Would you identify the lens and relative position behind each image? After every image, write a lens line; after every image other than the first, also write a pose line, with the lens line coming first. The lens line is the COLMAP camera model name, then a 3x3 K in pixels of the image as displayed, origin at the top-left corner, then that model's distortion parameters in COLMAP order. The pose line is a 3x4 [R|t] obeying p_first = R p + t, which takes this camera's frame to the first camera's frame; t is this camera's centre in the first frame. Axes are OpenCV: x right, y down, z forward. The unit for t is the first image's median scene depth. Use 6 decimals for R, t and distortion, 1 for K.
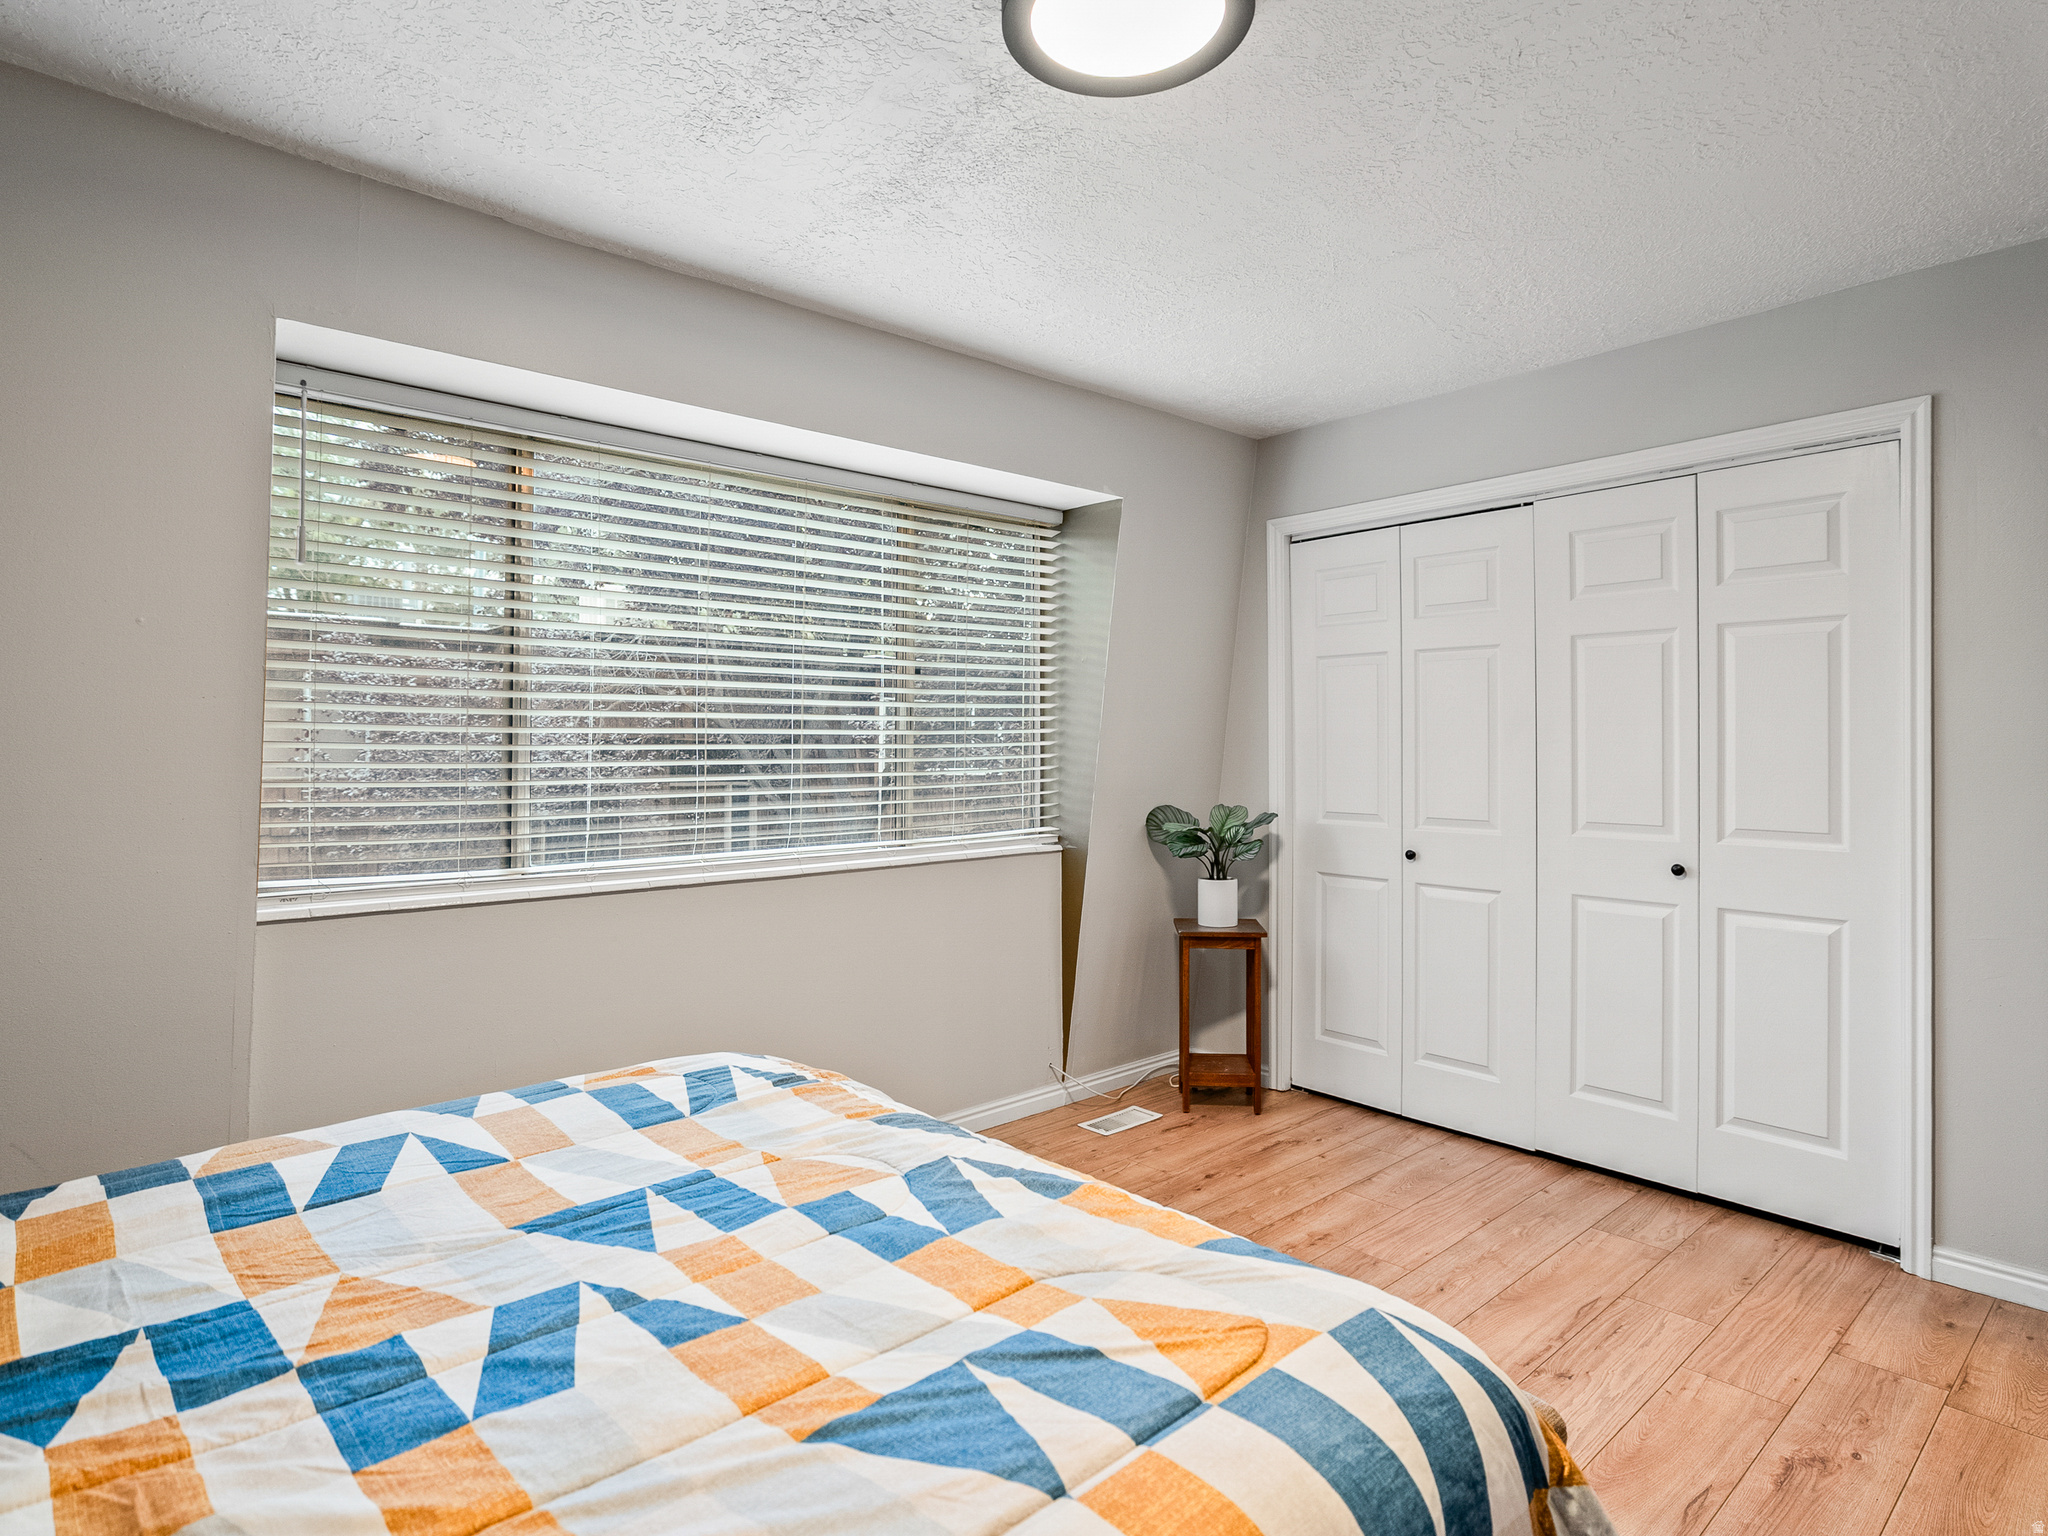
lens RADIAL K [[1124.3, 0, 1025.4], [0, 1124.3, 749.7], [0, 0, 1]] dist [-0.005935, 0.007611]
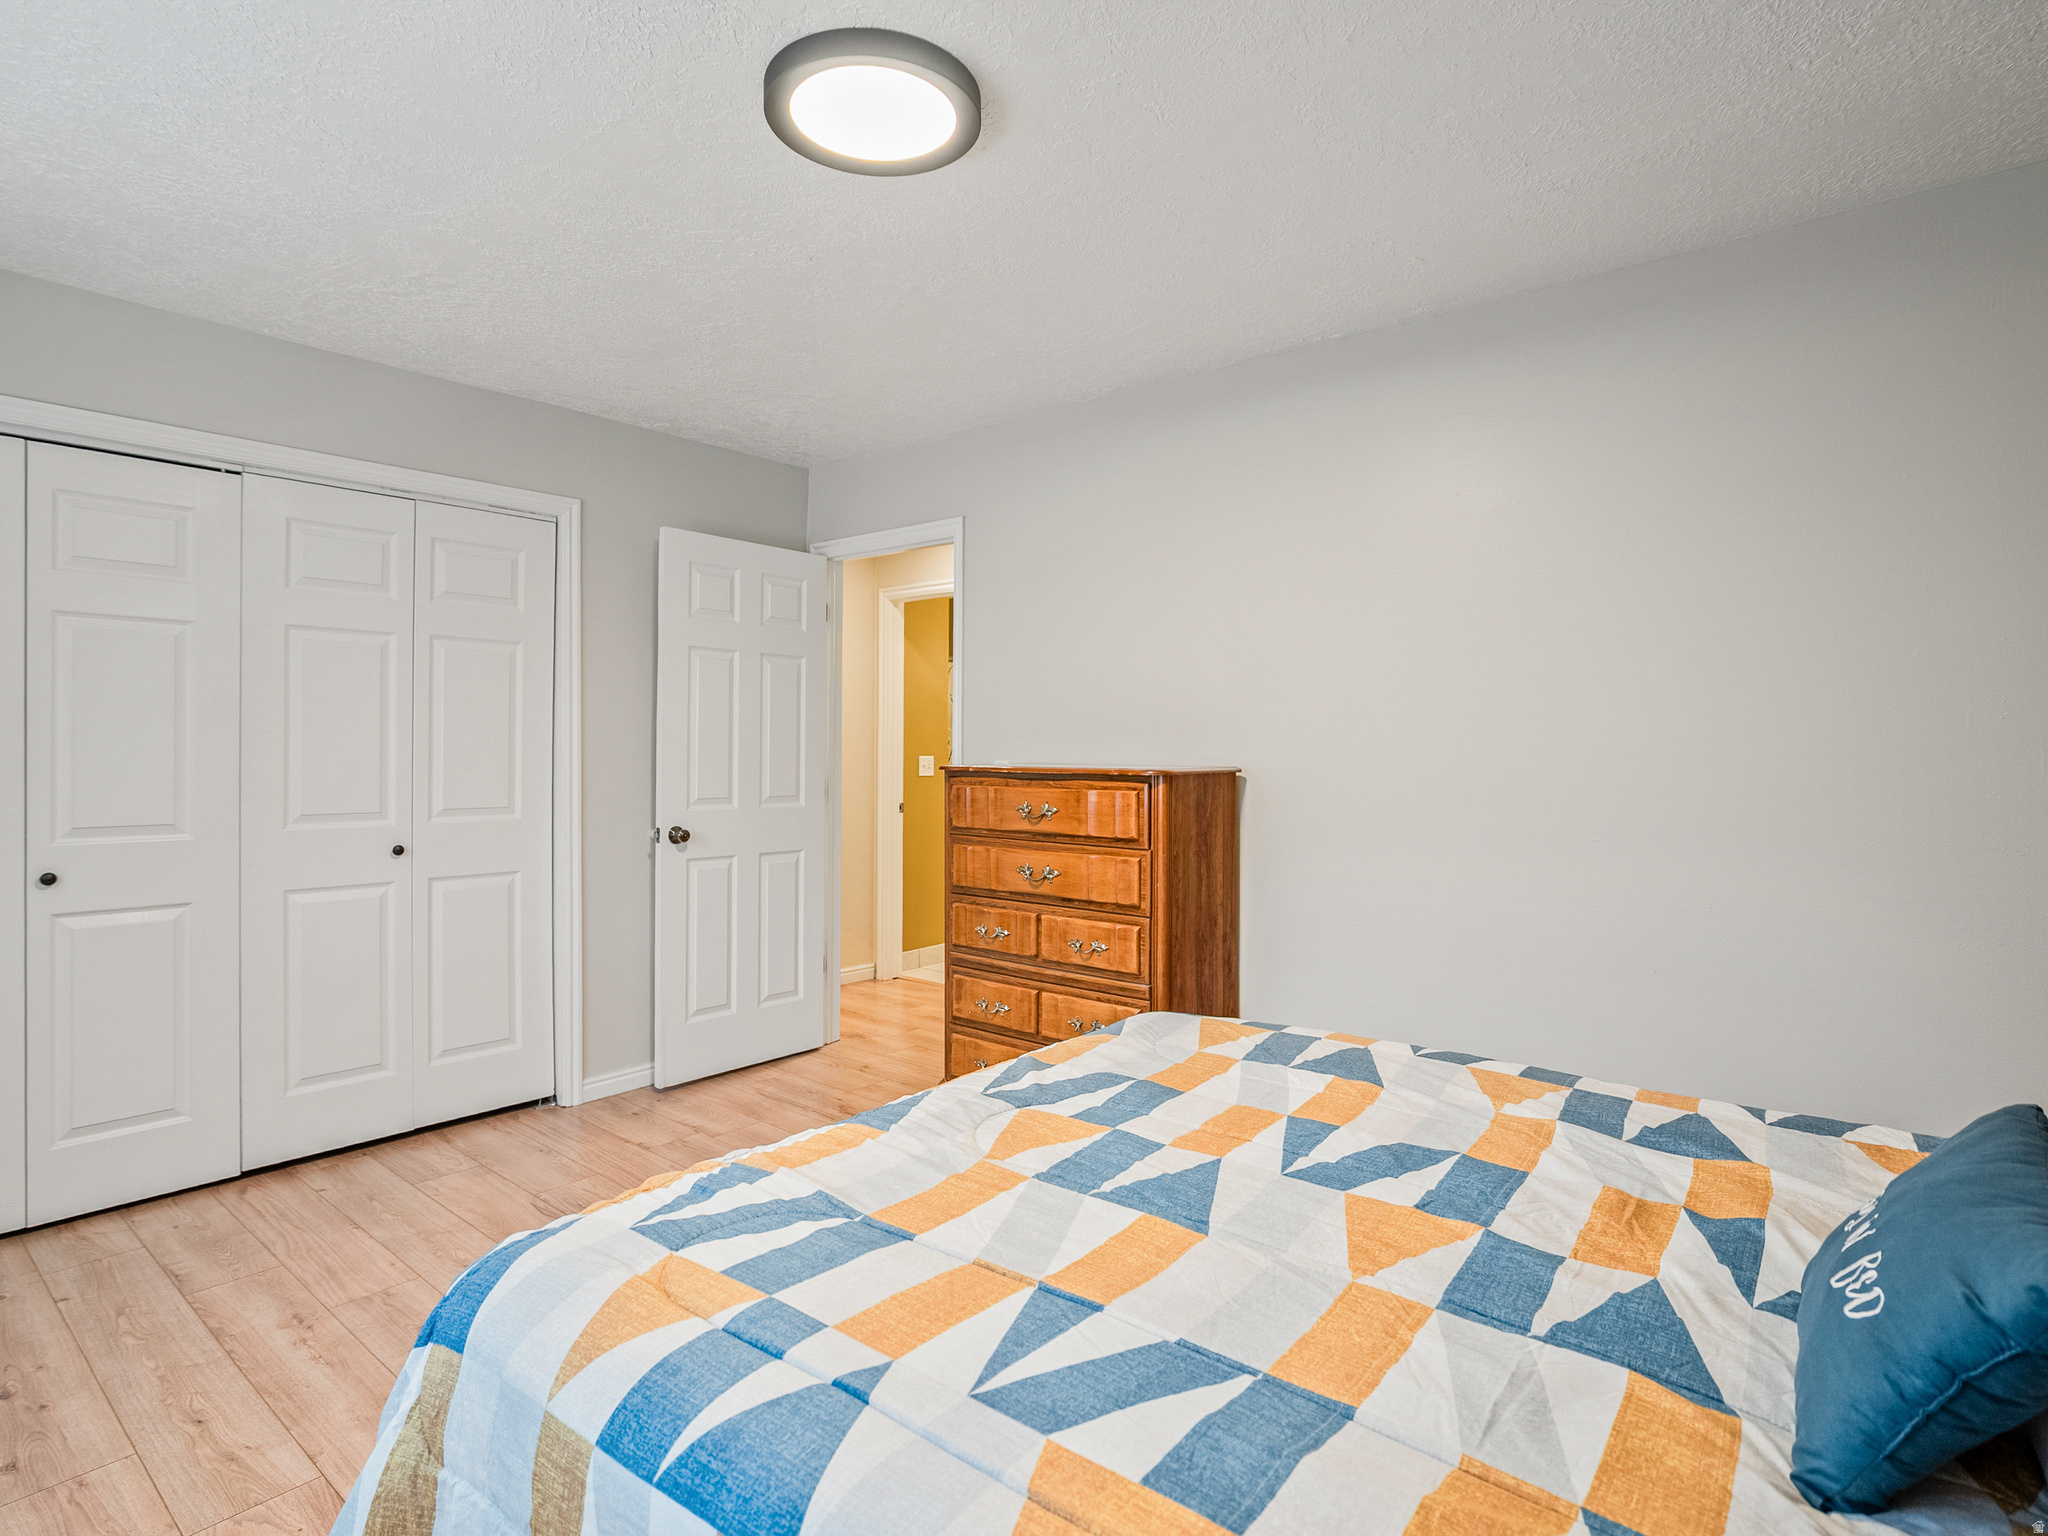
lens RADIAL K [[1046.4, 0, 1042.6], [0, 1046.4, 765.9], [0, 0, 1]] dist [-0.010379, 0.006339]
pose [[-0.144801, -0.018771, 0.989283, -0.675989], [-0.003747, 0.999823, 0.018423, 0.002203], [-0.989454, -0.001039, -0.144846, 0.649949]]
